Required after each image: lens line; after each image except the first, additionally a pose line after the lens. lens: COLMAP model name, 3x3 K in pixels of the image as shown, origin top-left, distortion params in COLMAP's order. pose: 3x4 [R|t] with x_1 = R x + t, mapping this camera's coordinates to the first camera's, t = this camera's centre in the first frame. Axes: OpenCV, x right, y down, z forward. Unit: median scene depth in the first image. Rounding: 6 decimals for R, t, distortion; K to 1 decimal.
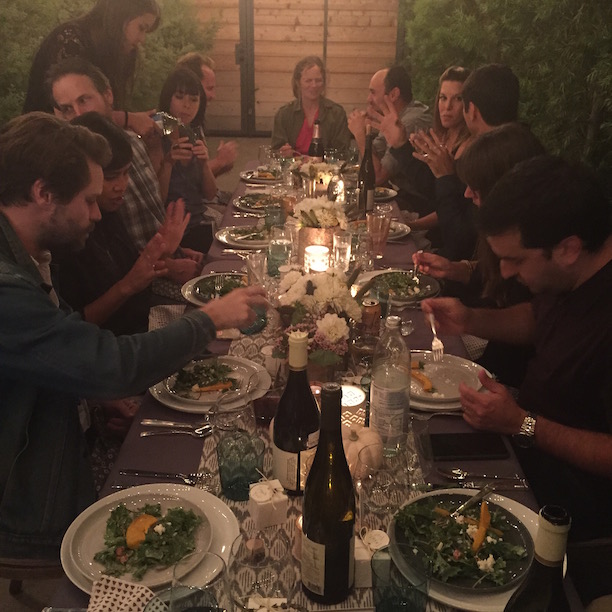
lens RADIAL K [[691.7, 0, 306.0], [0, 691.7, 306.0], [0, 0, 1]] dist [0.066141, -0.055782]
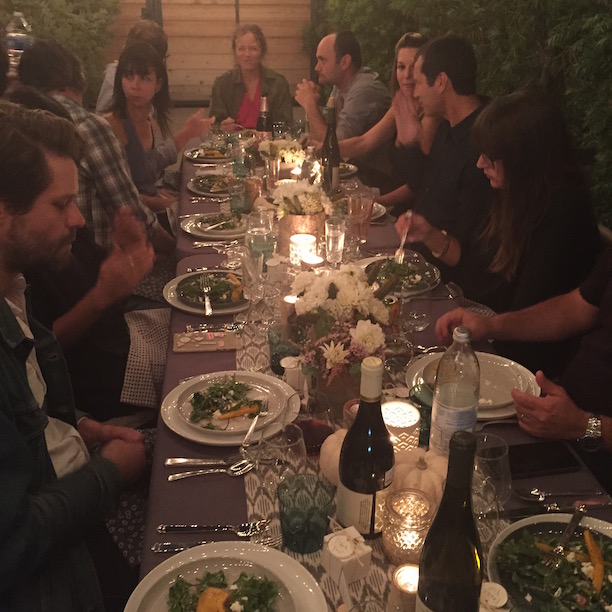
lens RADIAL K [[691.7, 0, 306.0], [0, 691.7, 306.0], [0, 0, 1]] dist [0.066141, -0.055782]
pose [[0.990259, -0.064911, 0.123178, -0.105259], [0.059053, 0.996970, 0.050635, -0.040735], [-0.126091, -0.042868, 0.991092, 0.086247]]
